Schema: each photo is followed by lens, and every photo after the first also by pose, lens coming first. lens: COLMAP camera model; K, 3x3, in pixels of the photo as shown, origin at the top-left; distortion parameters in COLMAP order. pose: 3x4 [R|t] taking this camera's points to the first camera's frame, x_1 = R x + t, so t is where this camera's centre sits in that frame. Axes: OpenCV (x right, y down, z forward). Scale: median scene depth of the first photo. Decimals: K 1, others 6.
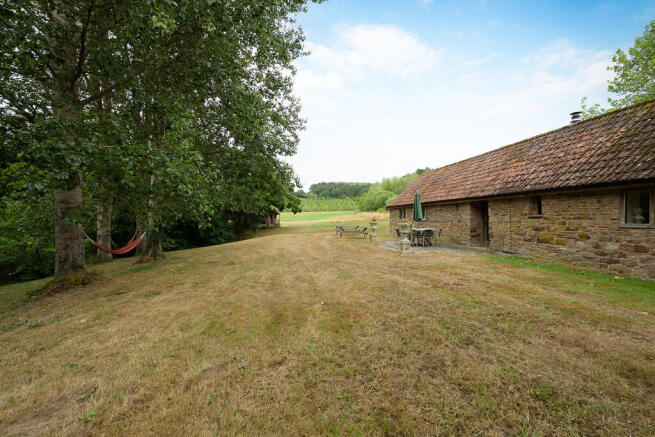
lens RADIAL K [[259.4, 0, 327.8], [0, 259.4, 217.8], [0, 0, 1]] dist [-0.010737, 0.000078]
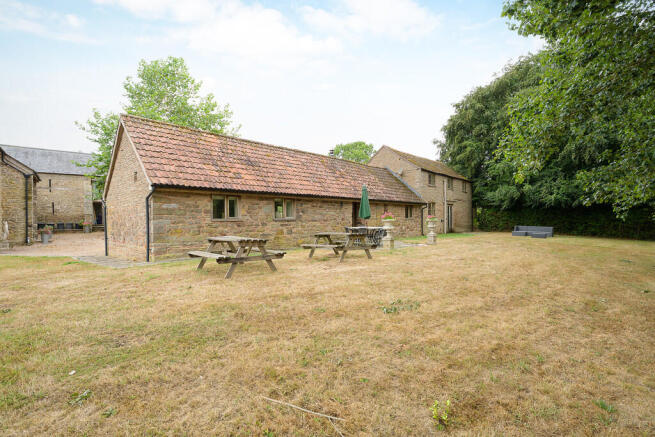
lens RADIAL K [[299.9, 0, 327.2], [0, 299.9, 217.5], [0, 0, 1]] dist [-0.000071, -0.000001]
pose [[-0.606877, -0.011674, 0.794710, -0.256865], [-0.005327, 0.999929, 0.010620, -0.003957], [-0.794778, 0.002212, -0.606896, 1.192265]]
